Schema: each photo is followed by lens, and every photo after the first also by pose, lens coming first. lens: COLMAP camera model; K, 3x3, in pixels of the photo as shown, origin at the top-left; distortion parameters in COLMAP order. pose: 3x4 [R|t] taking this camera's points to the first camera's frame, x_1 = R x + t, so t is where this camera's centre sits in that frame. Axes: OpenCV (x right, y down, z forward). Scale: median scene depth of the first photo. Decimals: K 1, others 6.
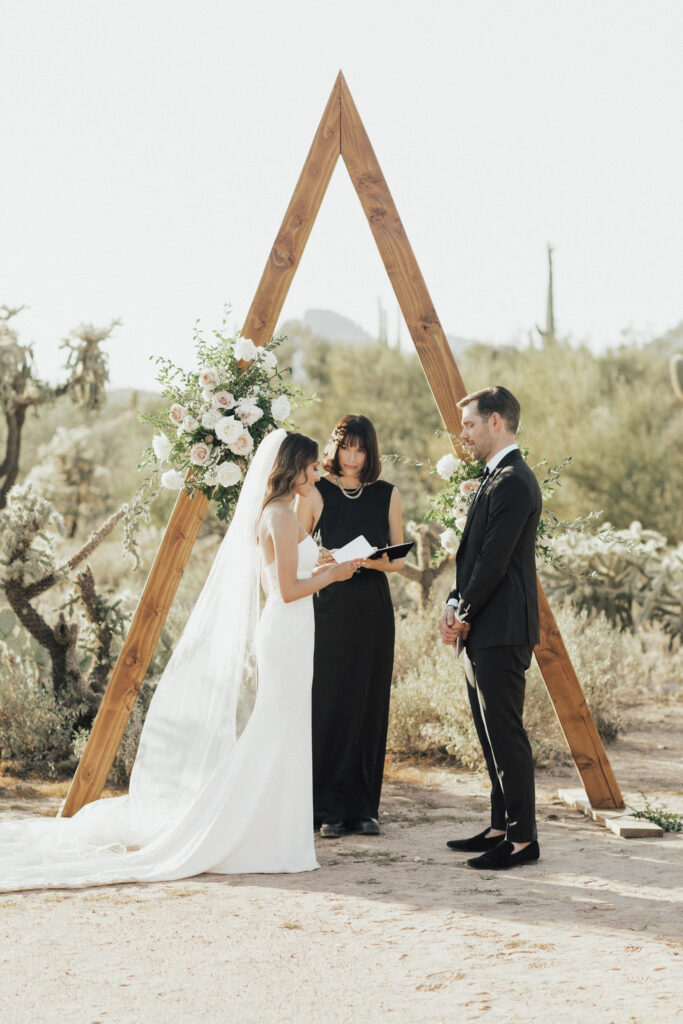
lens RADIAL K [[2466.5, 0, 340.8], [0, 2466.5, 511.4], [0, 0, 1]] dist [0.051944, 0.000000]
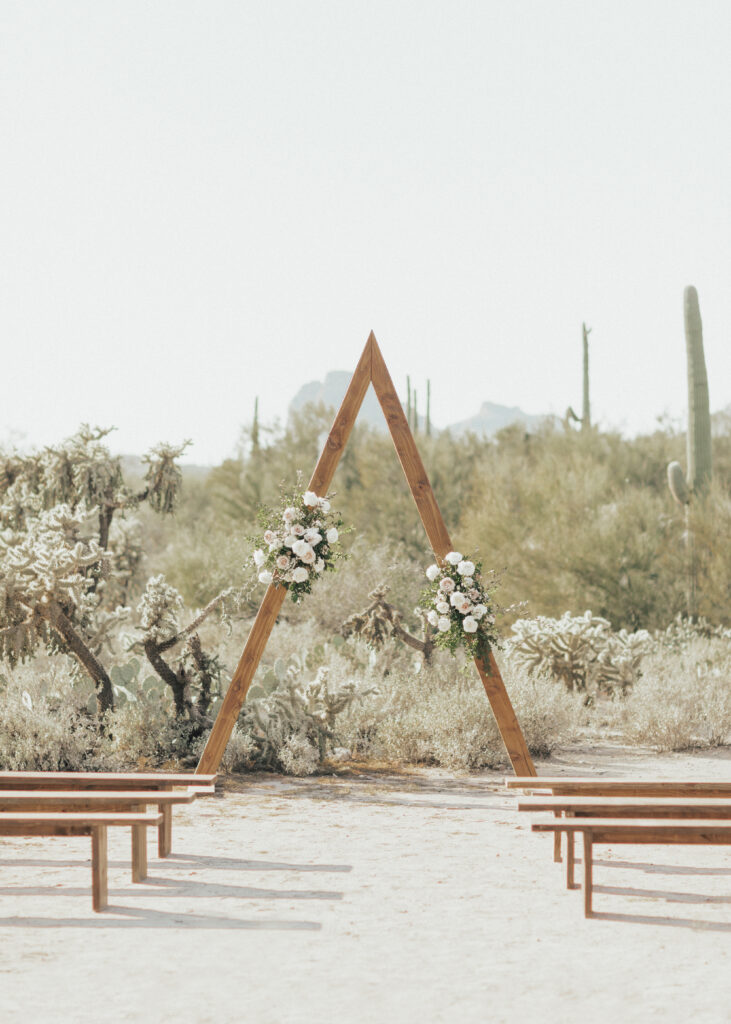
lens RADIAL K [[2562.5, 0, 365.8], [0, 2562.5, 506.6], [0, 0, 1]] dist [0.334167, 0.000000]
pose [[0.999842, 0.017790, -0.000052, -0.001656], [-0.017780, 0.999209, -0.035575, -0.000361], [-0.000581, 0.035571, 0.999367, -0.554768]]
